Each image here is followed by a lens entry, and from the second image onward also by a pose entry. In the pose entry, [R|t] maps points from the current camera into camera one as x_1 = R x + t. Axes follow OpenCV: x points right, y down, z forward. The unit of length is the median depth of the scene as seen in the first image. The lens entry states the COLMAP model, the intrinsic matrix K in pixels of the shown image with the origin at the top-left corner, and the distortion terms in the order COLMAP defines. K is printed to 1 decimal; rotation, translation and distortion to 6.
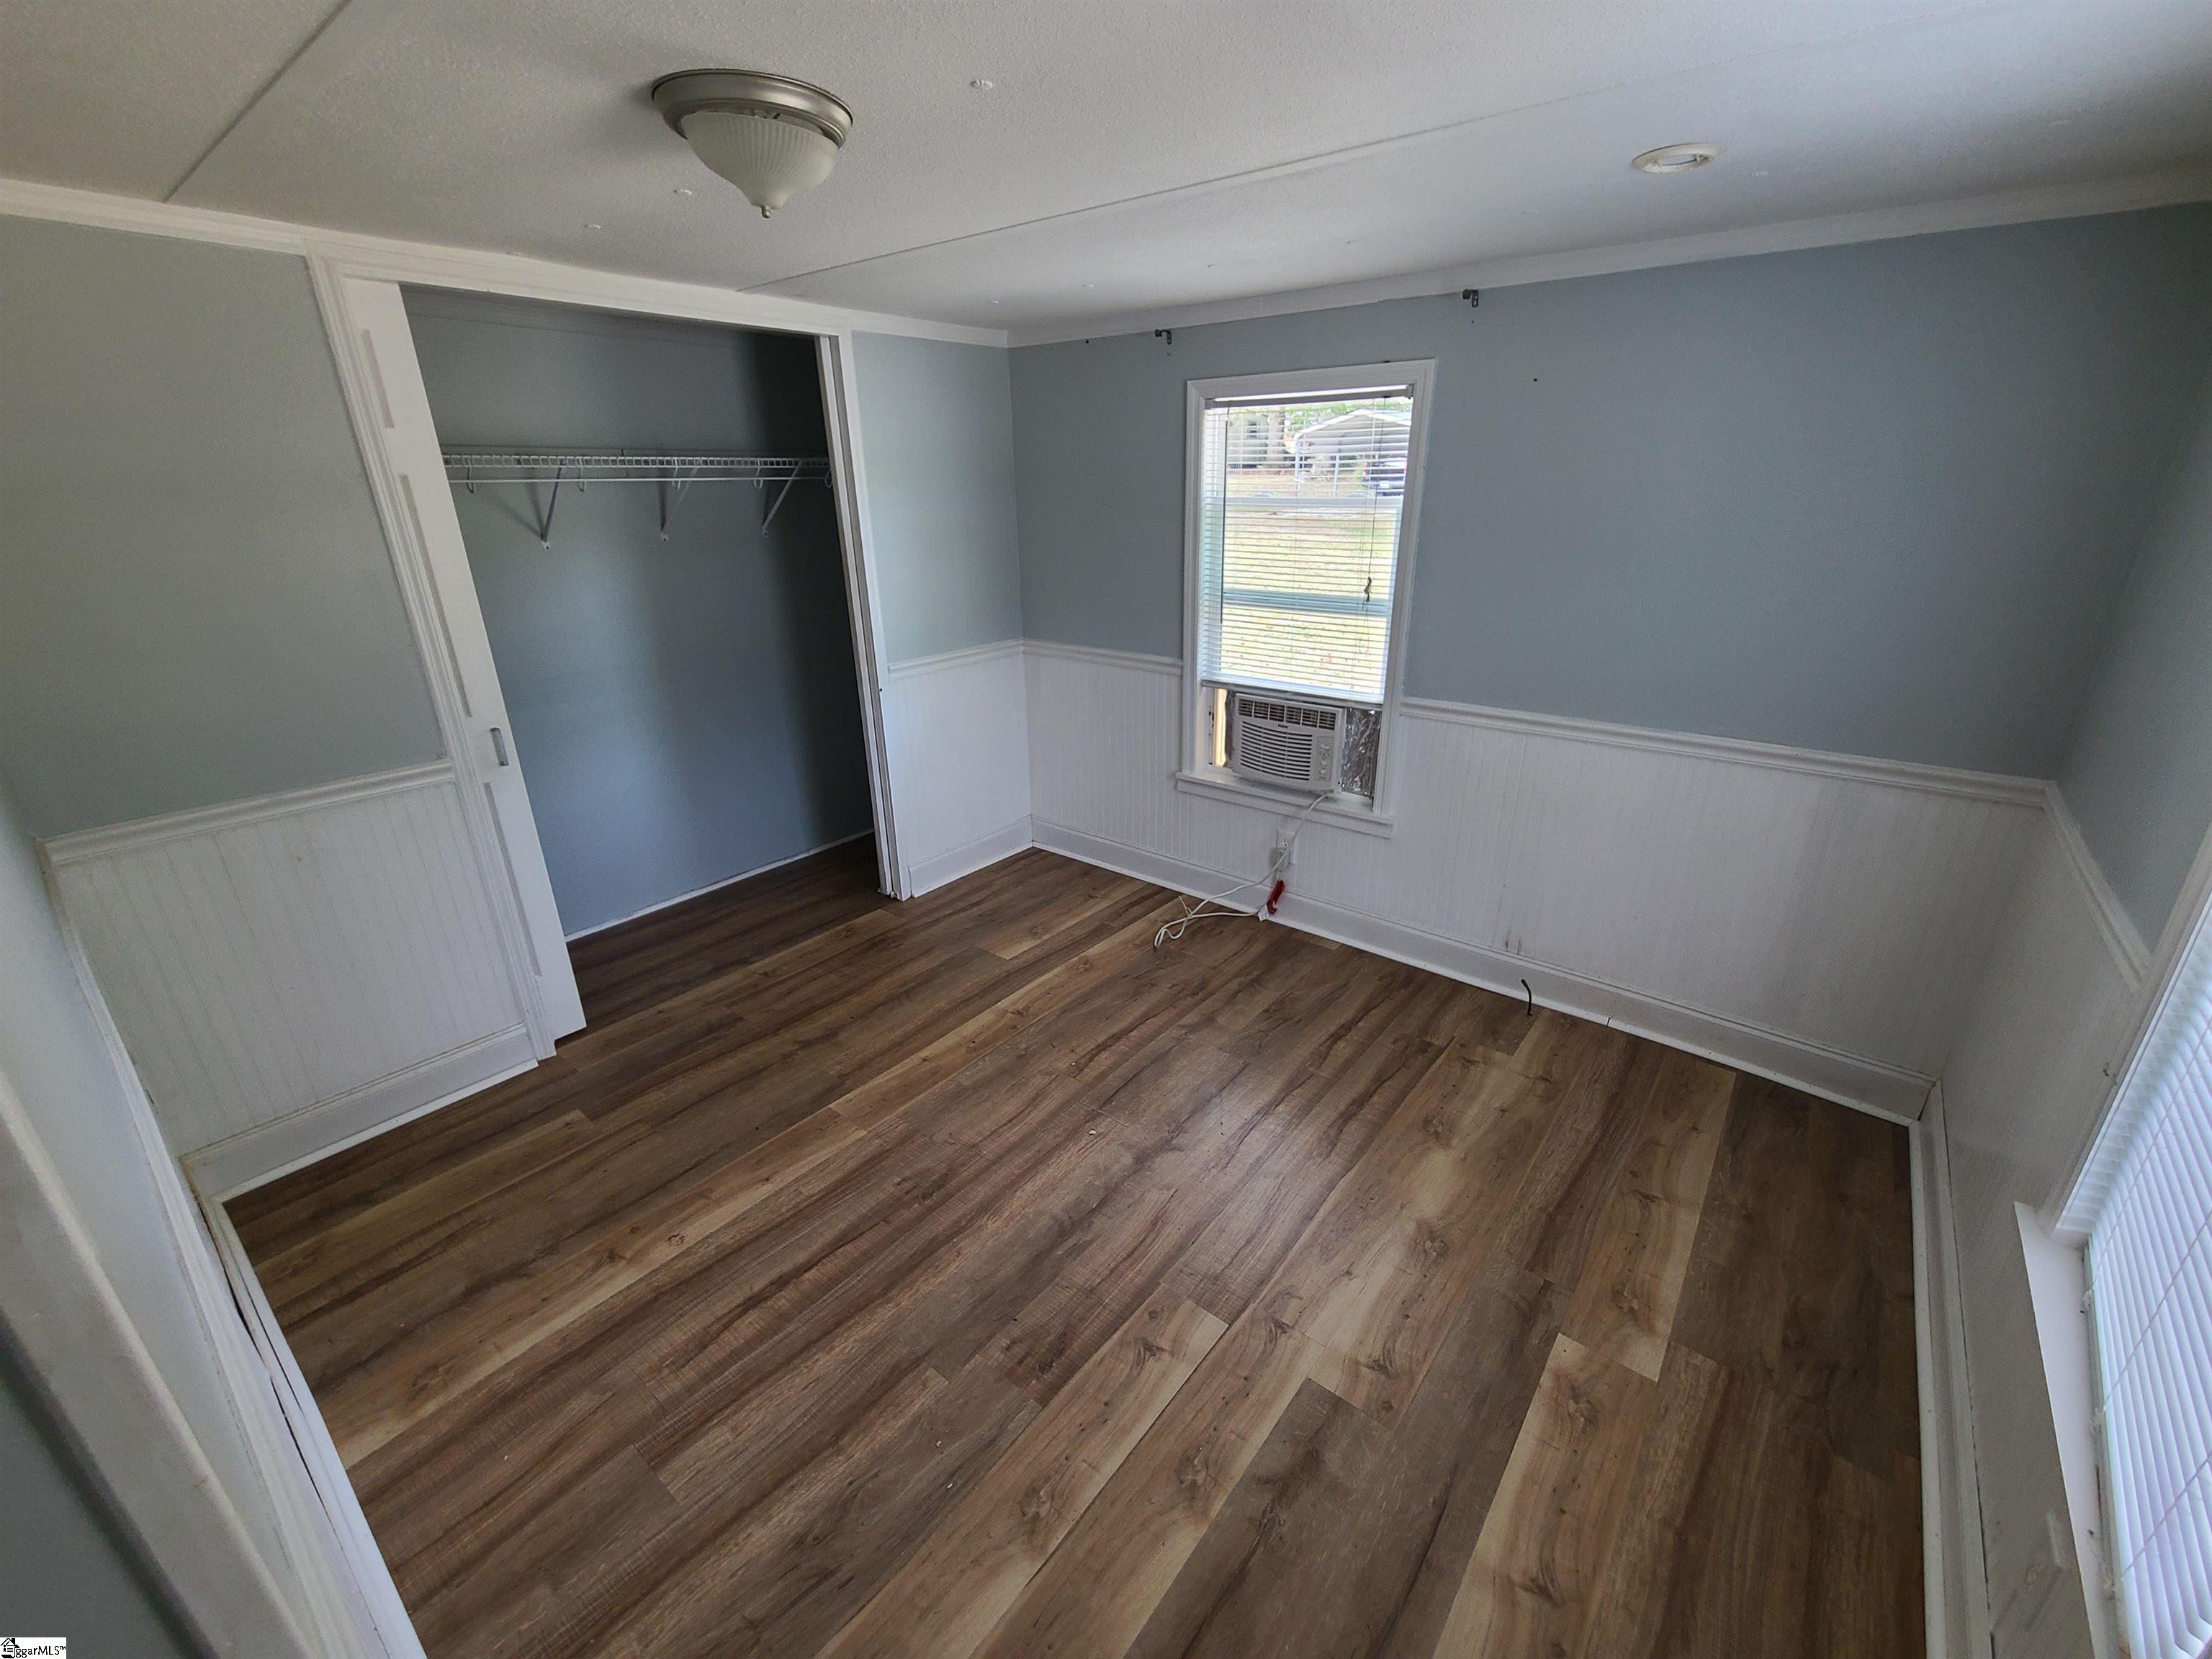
lens RADIAL K [[903.3, 0, 1113.6], [0, 903.3, 831.9], [0, 0, 1]] dist [0.001059, -0.002413]
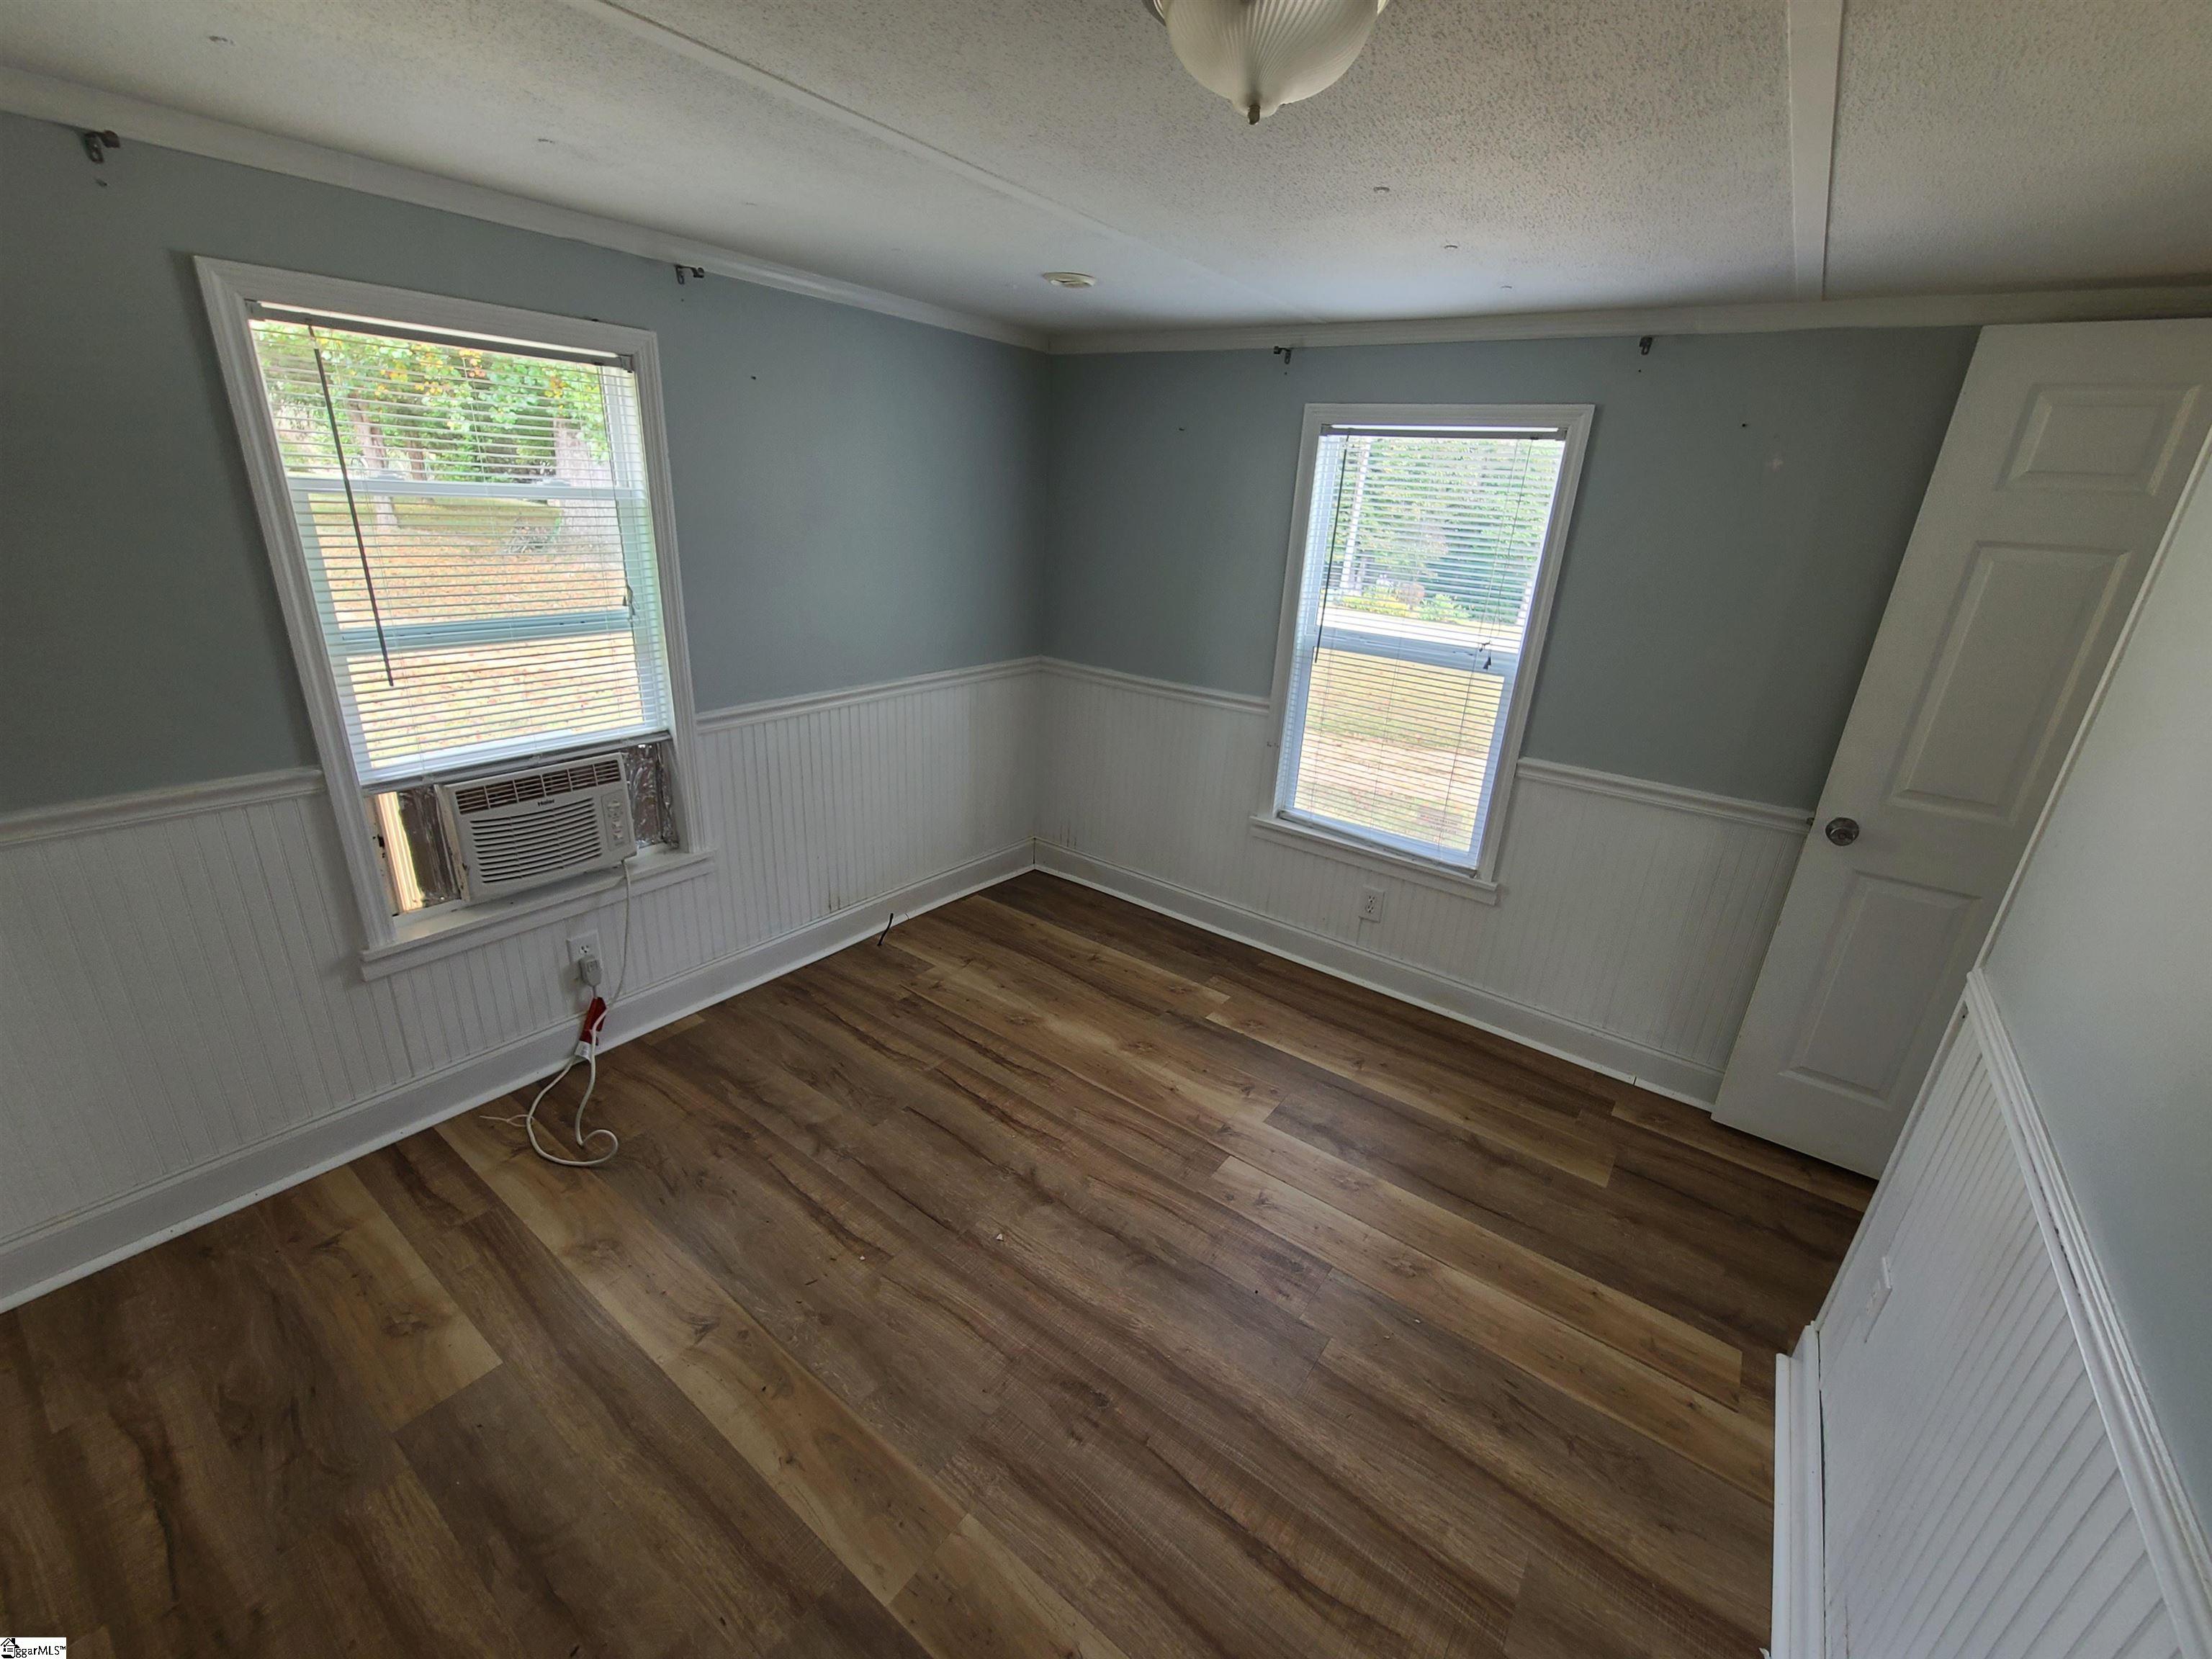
lens RADIAL K [[903.3, 0, 1125.9], [0, 903.3, 832.2], [0, 0, 1]] dist [0.001059, -0.002413]
pose [[-0.048284, -0.350374, 0.935364, -0.676594], [0.310212, 0.884888, 0.347480, -0.265575], [-0.949440, 0.306939, 0.065964, 0.679029]]
